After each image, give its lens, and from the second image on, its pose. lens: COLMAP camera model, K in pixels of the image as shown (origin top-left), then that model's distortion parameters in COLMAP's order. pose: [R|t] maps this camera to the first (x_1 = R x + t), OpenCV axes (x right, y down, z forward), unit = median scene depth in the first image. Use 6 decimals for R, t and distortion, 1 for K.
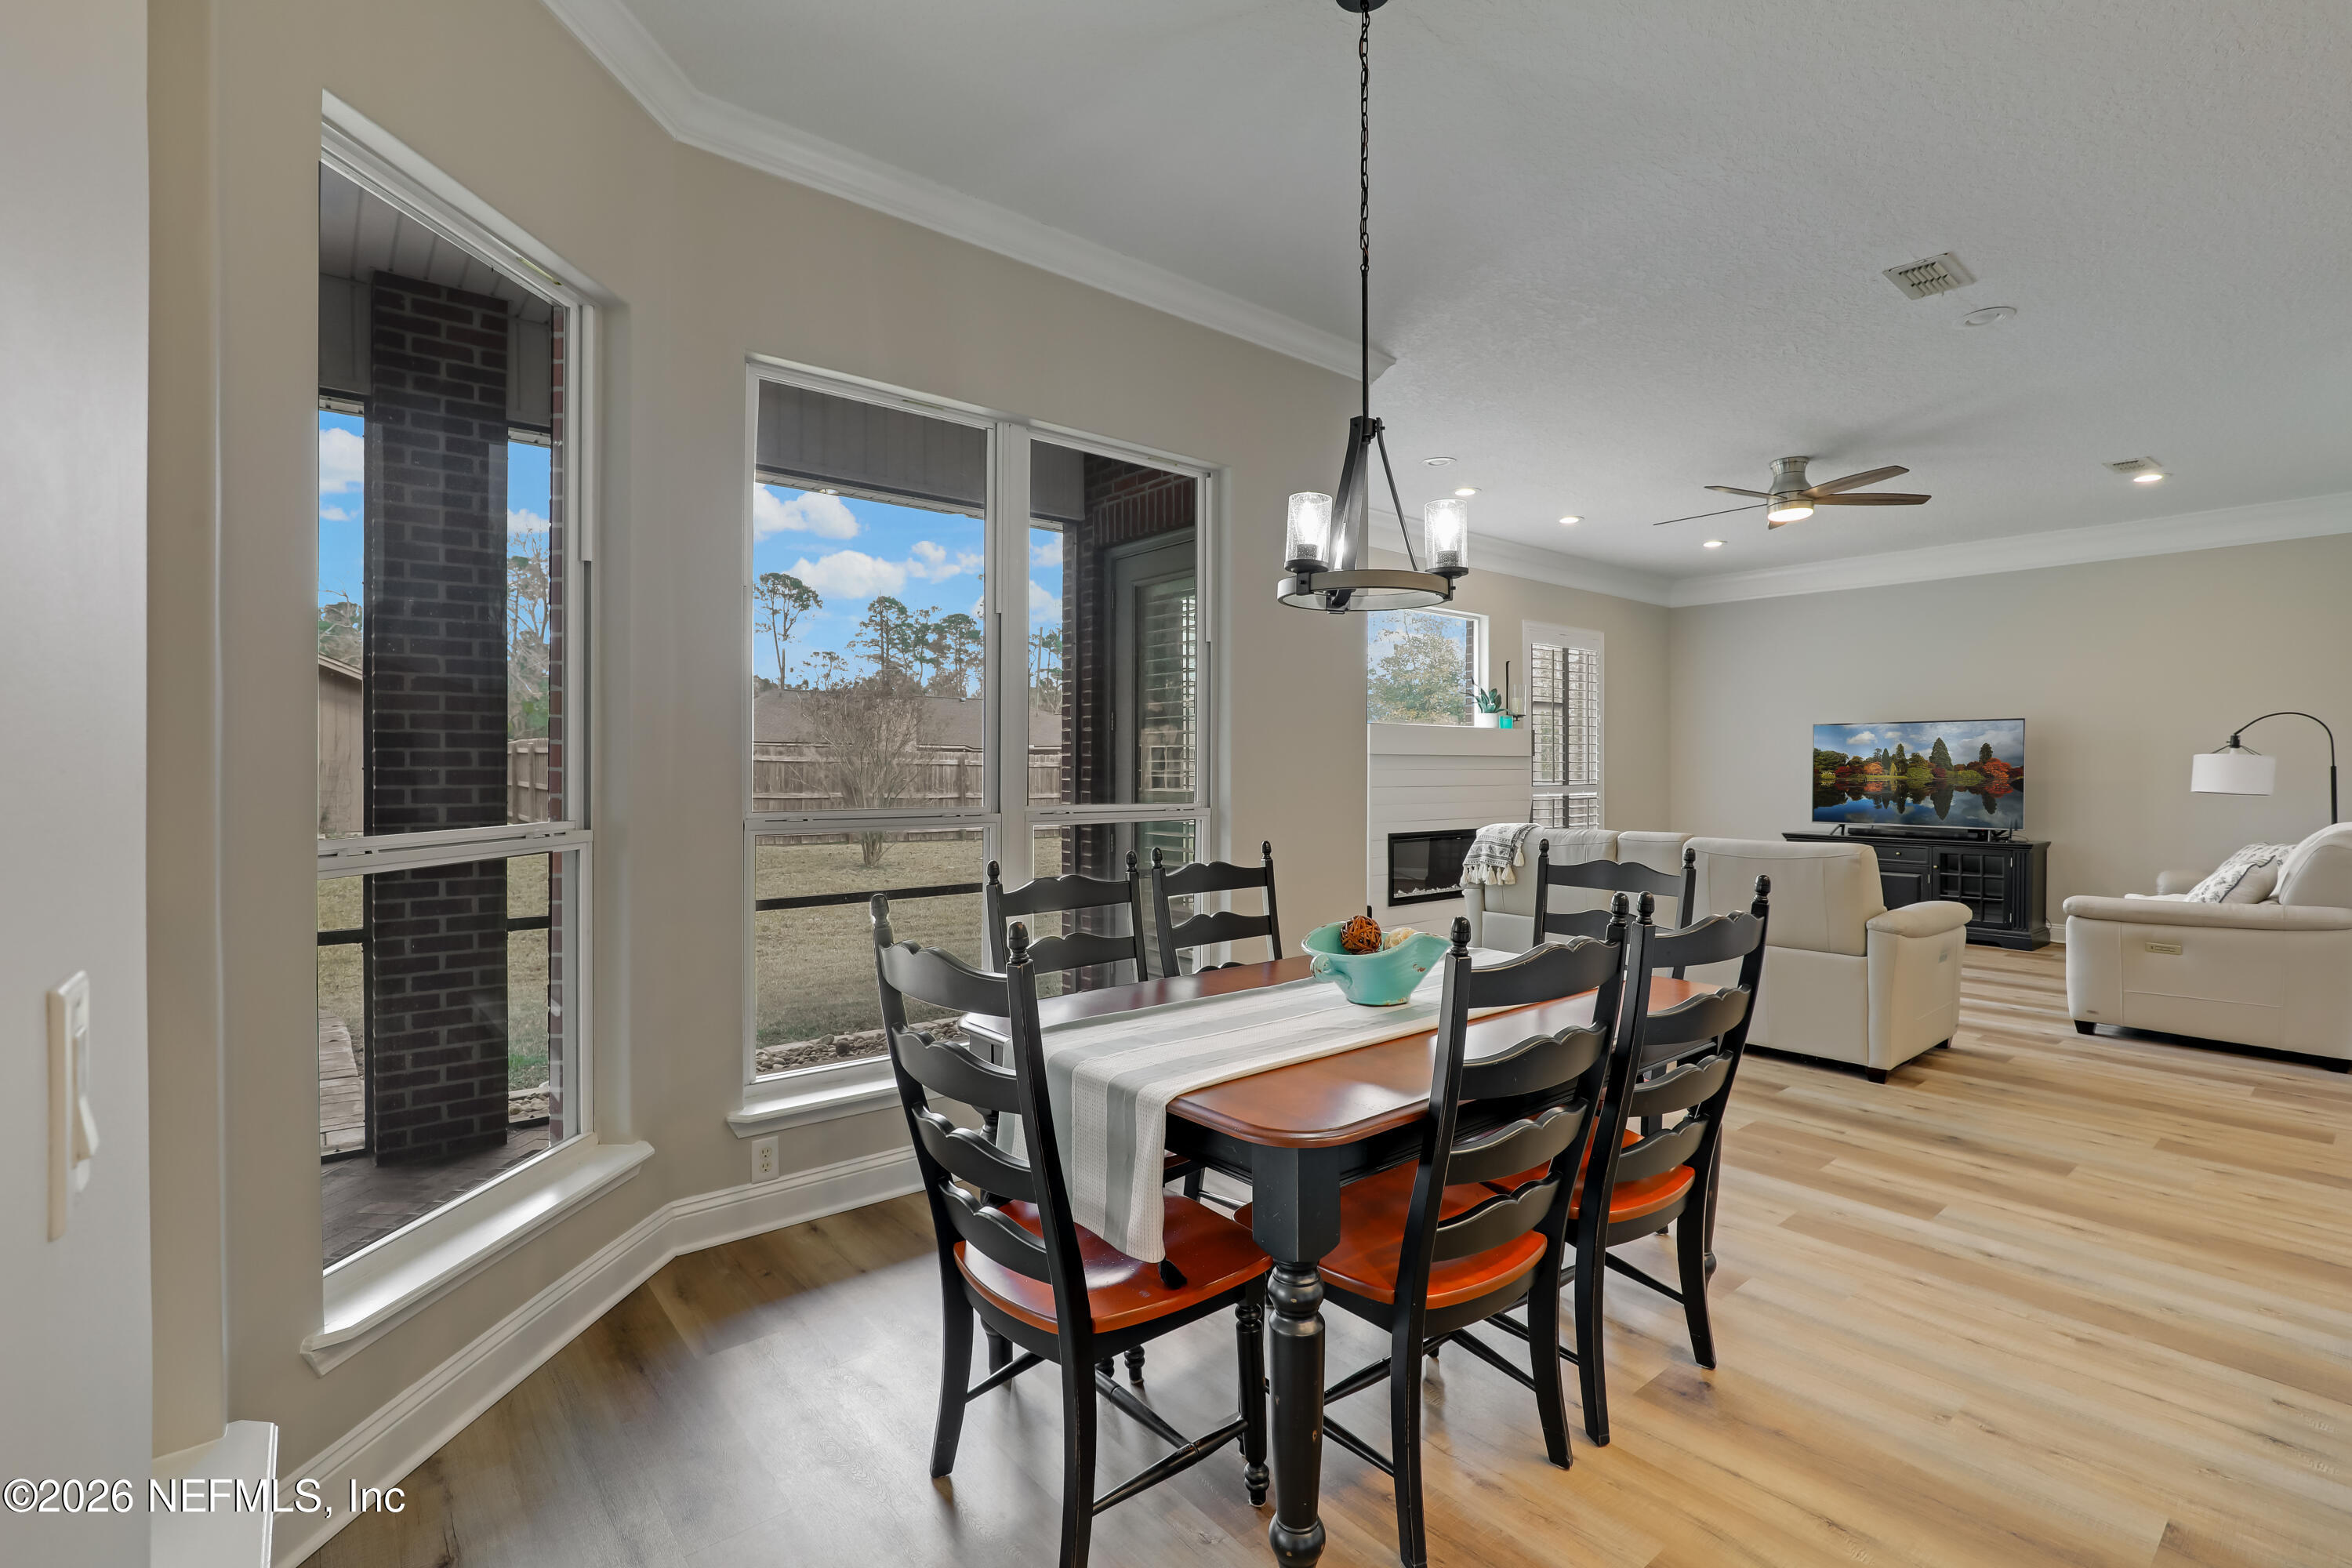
lens RADIAL K [[1074.3, 0, 1180.8], [0, 1074.3, 771.7], [0, 0, 1]] dist [-0.019868, 0.007287]
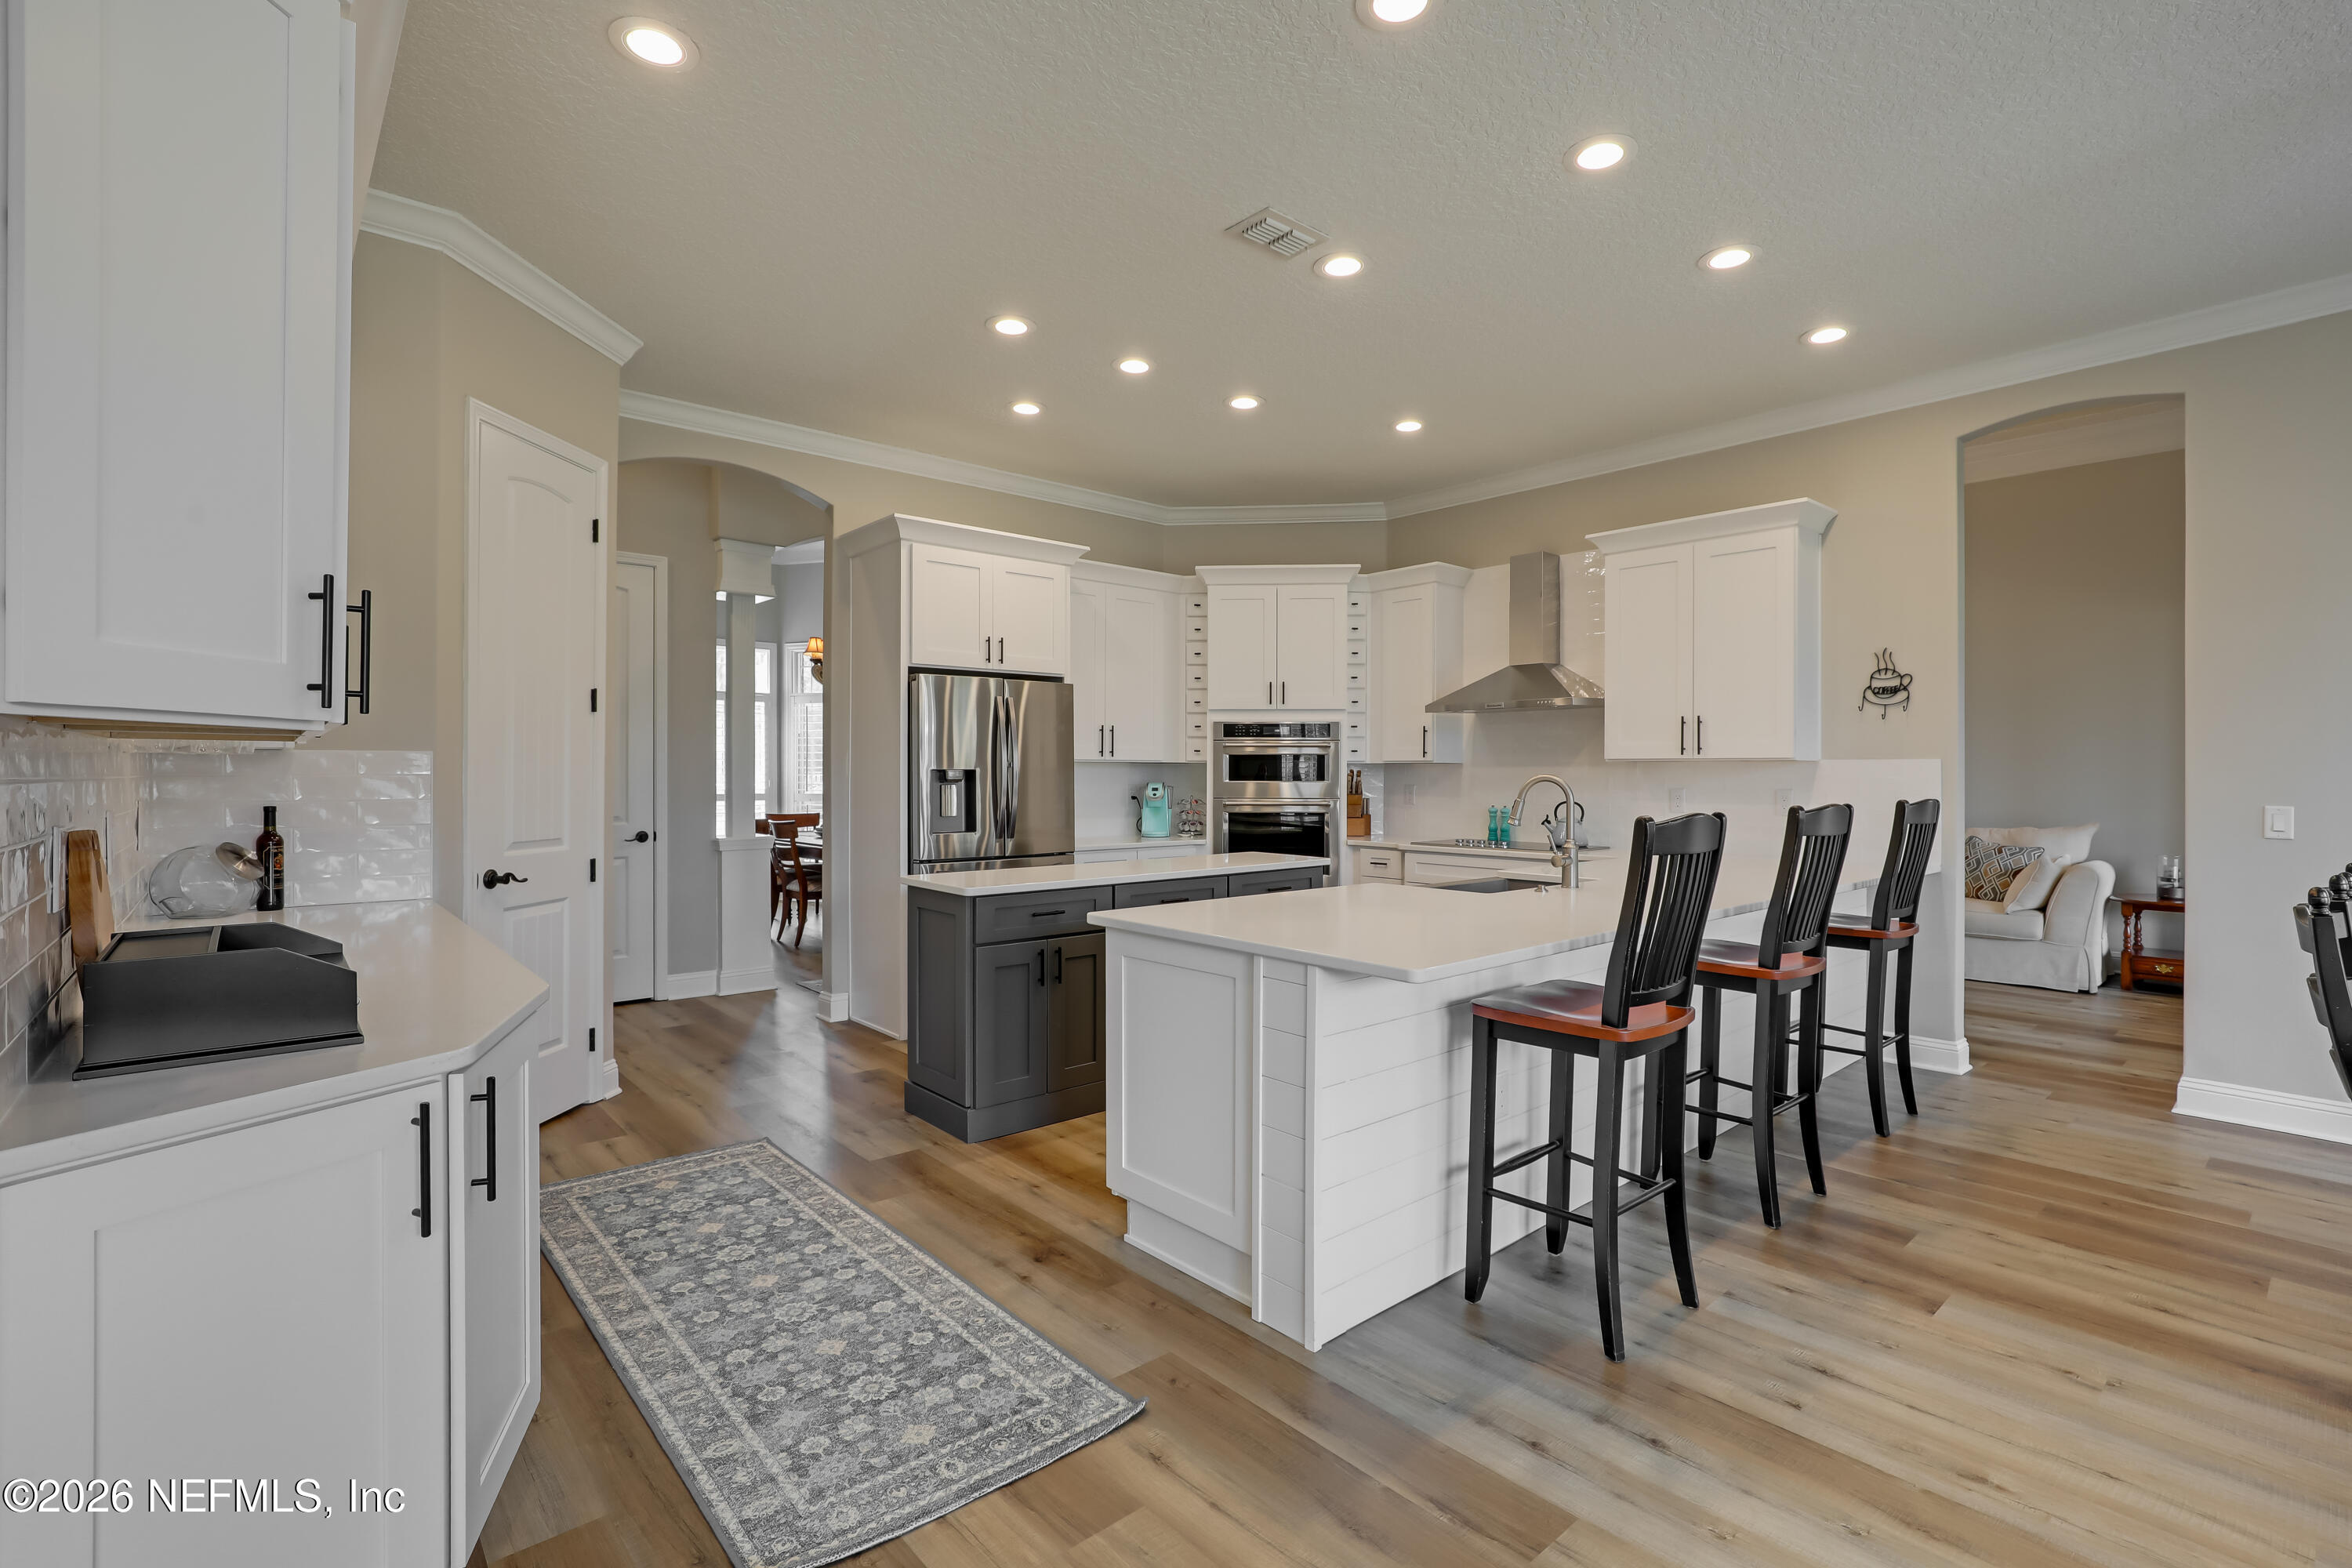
lens RADIAL K [[1074.3, 0, 1180.8], [0, 1074.3, 771.7], [0, 0, 1]] dist [-0.019868, 0.007287]
pose [[-0.999684, -0.006317, -0.024333, 0.454317], [-0.006422, 0.999970, 0.004253, -0.003031], [0.024305, 0.004408, -0.999695, 0.549489]]
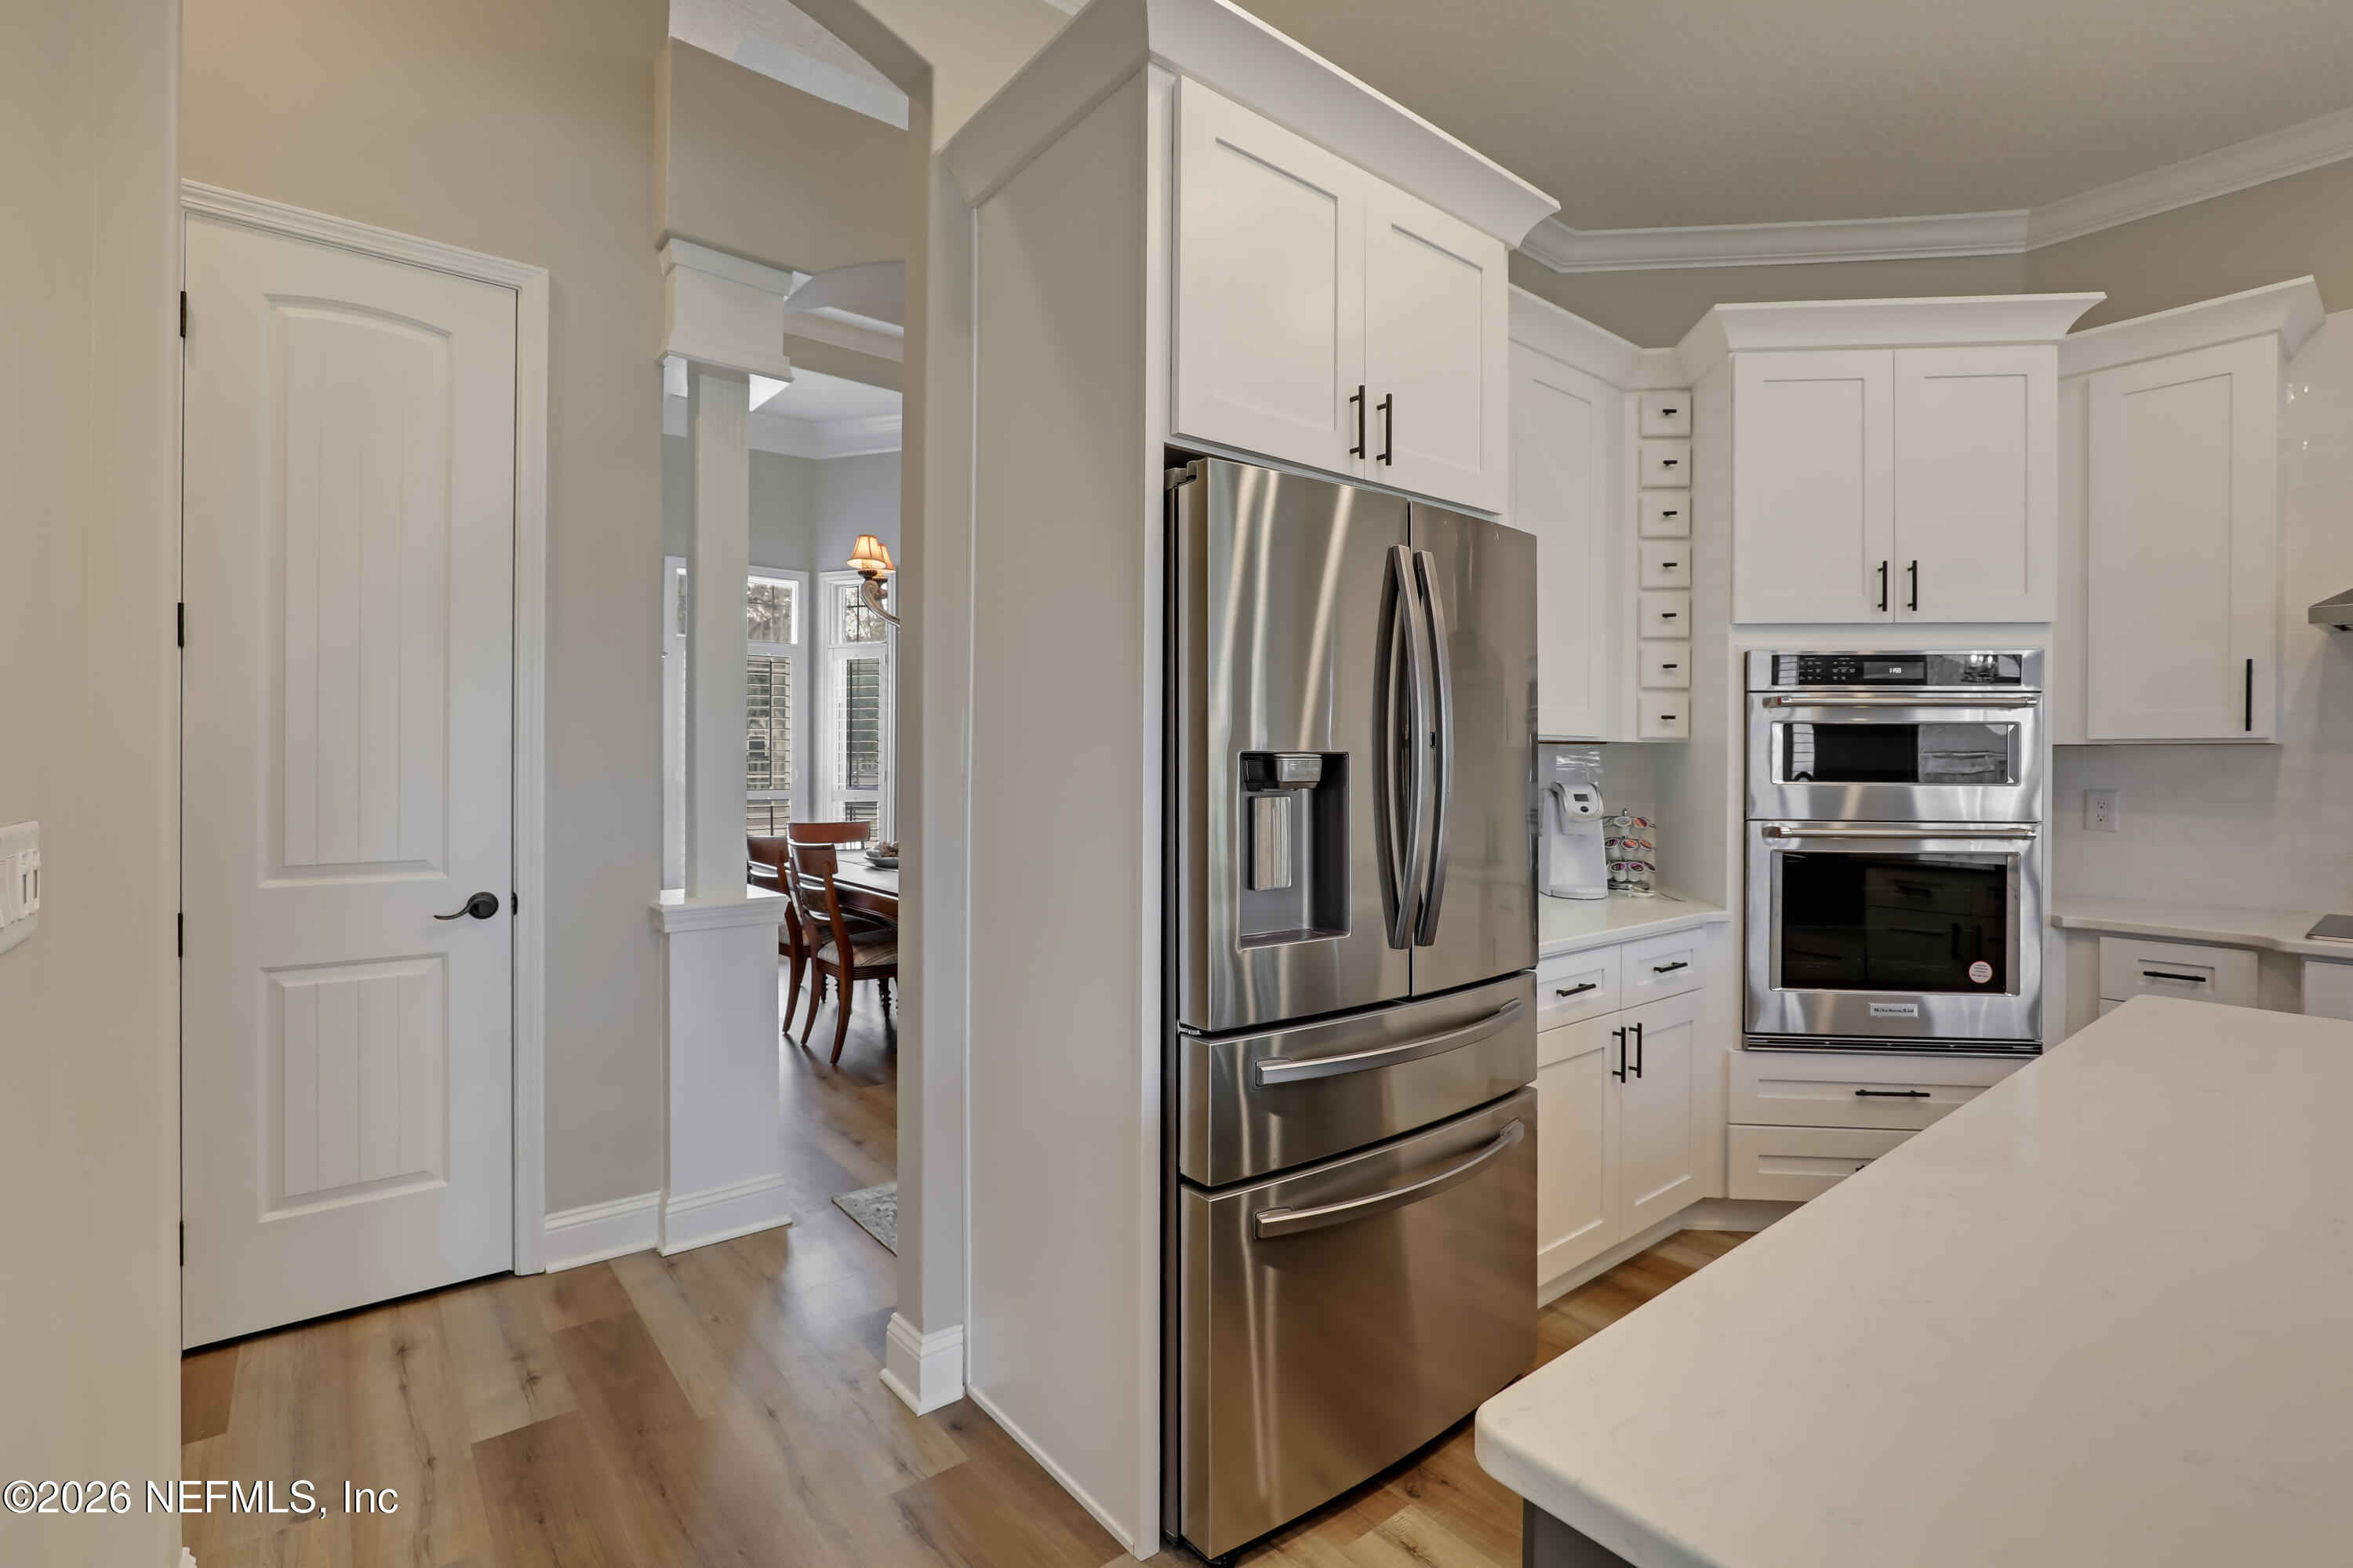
lens RADIAL K [[1091.0, 0, 1180.4], [0, 1091.0, 766.9], [0, 0, 1]] dist [-0.024784, 0.000611]
pose [[-0.999822, -0.010966, 0.015364, 0.599948], [-0.010807, 0.999888, 0.010395, 0.000197], [-0.015476, 0.010227, -0.999828, 0.104606]]
